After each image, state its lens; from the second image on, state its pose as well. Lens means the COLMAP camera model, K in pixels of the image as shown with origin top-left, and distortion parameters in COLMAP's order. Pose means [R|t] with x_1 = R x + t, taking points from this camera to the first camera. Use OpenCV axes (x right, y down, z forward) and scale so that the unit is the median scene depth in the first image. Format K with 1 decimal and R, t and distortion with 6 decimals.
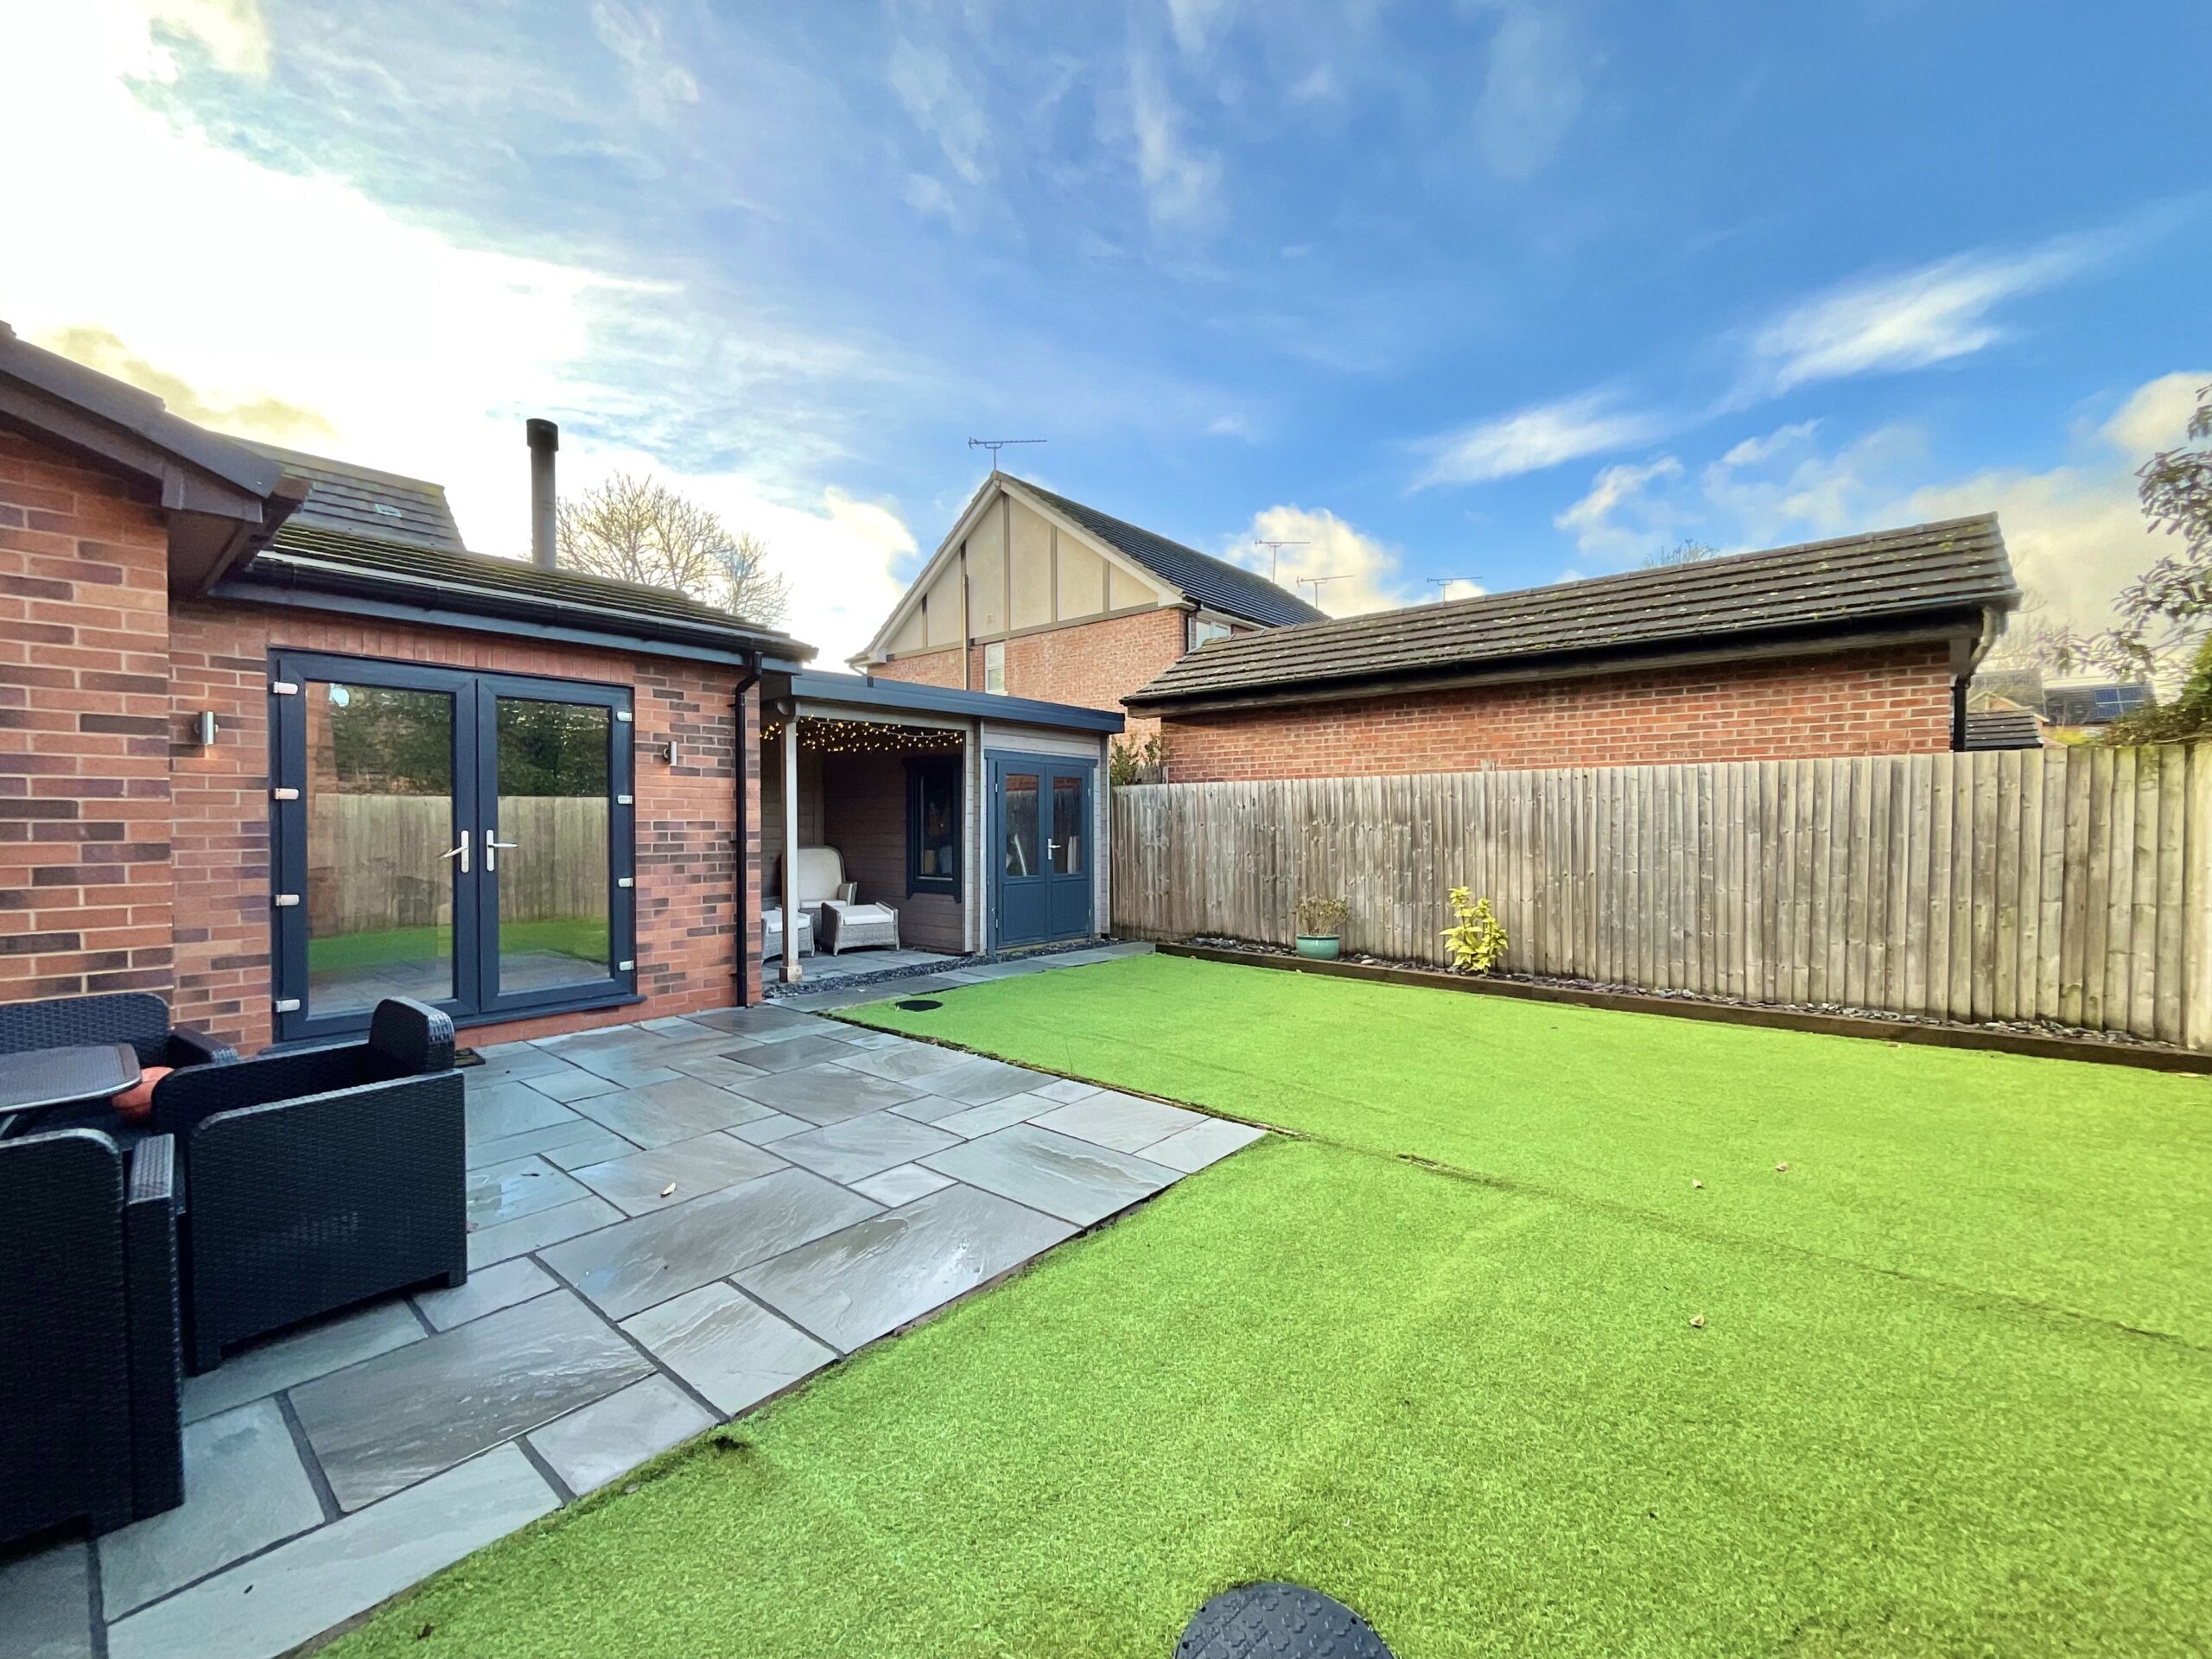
lens RADIAL K [[901.2, 0, 1106.0], [0, 901.2, 825.3], [0, 0, 1]] dist [-0.002998, 0.000089]
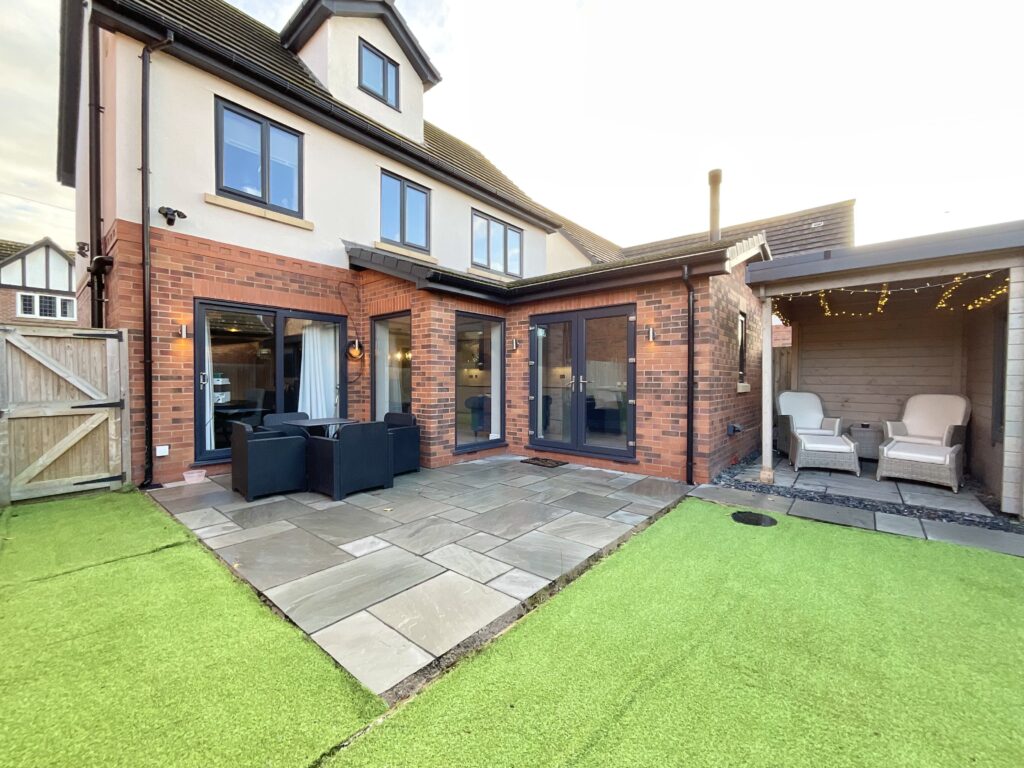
lens RADIAL K [[417.2, 0, 511.0], [0, 417.2, 379.0], [0, 0, 1]] dist [-0.002998, 0.000089]
pose [[-0.012100, 0.003618, -0.999920, 0.392397], [-0.005473, 0.999978, 0.003684, 0.011073], [0.999912, 0.005517, -0.012080, 0.744963]]
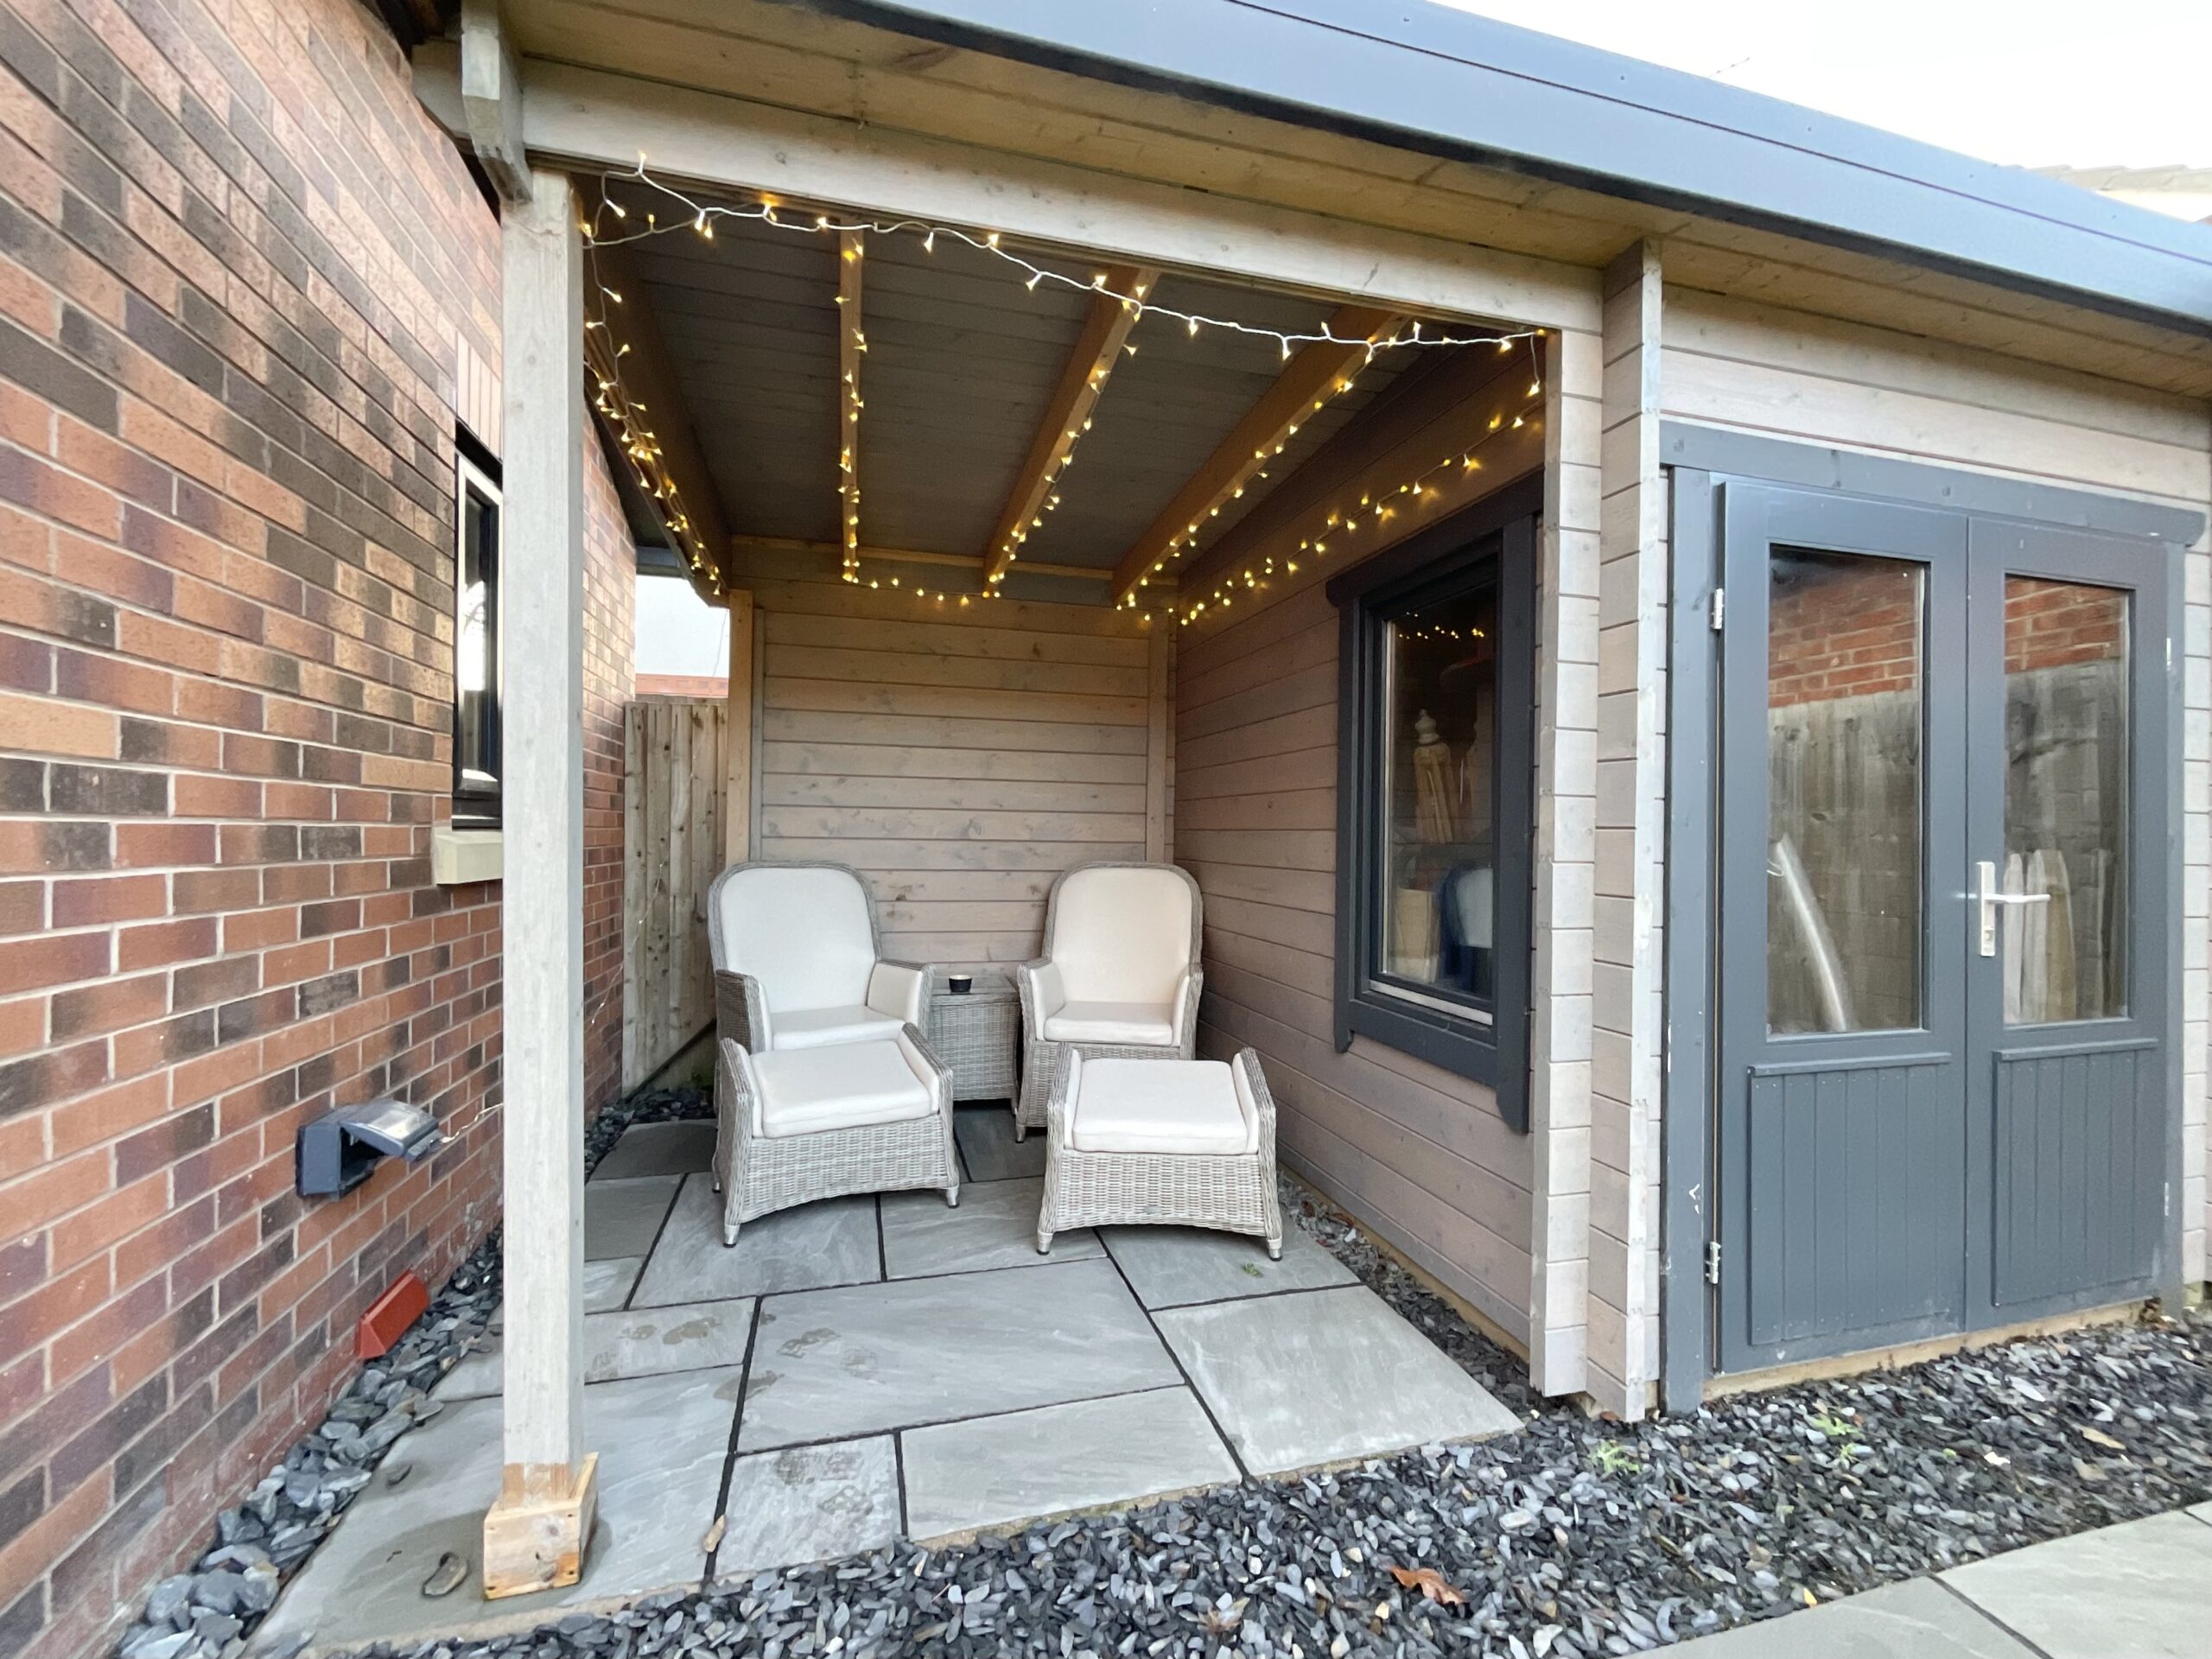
lens RADIAL K [[901.2, 0, 1107.4], [0, 901.2, 828.7], [0, 0, 1]] dist [-0.002998, 0.000089]
pose [[0.816752, 0.009365, -0.576913, -0.177260], [-0.015021, 0.999874, -0.005035, 0.017929], [0.576794, 0.012778, 0.816790, 1.138075]]
